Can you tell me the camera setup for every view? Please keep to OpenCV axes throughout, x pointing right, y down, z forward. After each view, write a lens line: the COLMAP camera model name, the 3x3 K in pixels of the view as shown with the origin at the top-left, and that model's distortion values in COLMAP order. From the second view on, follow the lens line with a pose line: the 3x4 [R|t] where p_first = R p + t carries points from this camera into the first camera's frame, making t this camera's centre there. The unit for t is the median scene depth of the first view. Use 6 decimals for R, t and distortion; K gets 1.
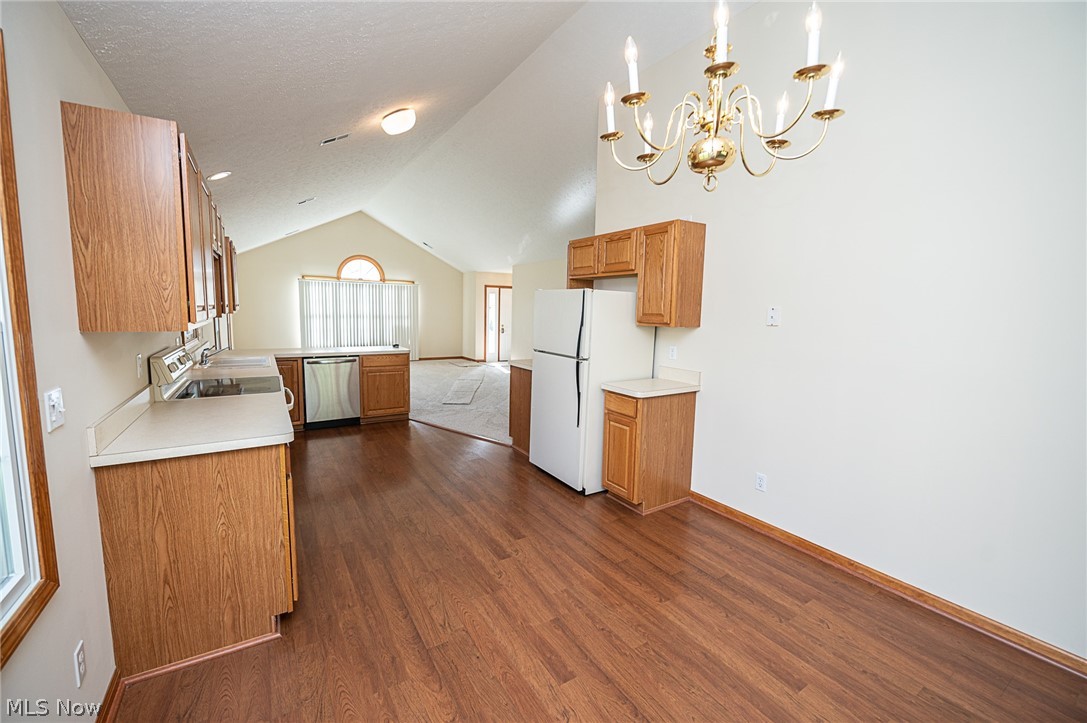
lens RADIAL K [[455.5, 0, 543.5], [0, 455.5, 361.5], [0, 0, 1]] dist [-0.000345, -0.000170]
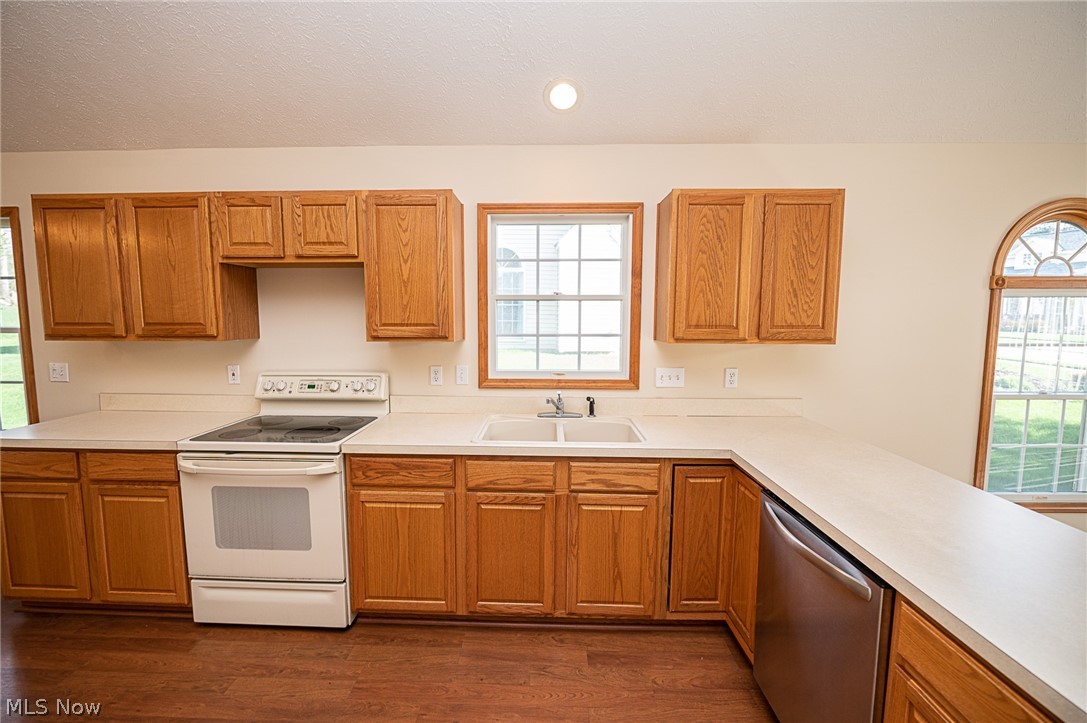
lens RADIAL K [[497.5, 0, 543.5], [0, 497.5, 361.5], [0, 0, 1]] dist [0.000005, -0.000130]
pose [[0.559480, -0.093369, 0.823568, -0.238413], [0.107771, 0.993394, 0.039409, -0.049989], [-0.821808, 0.066708, 0.565846, 0.375788]]
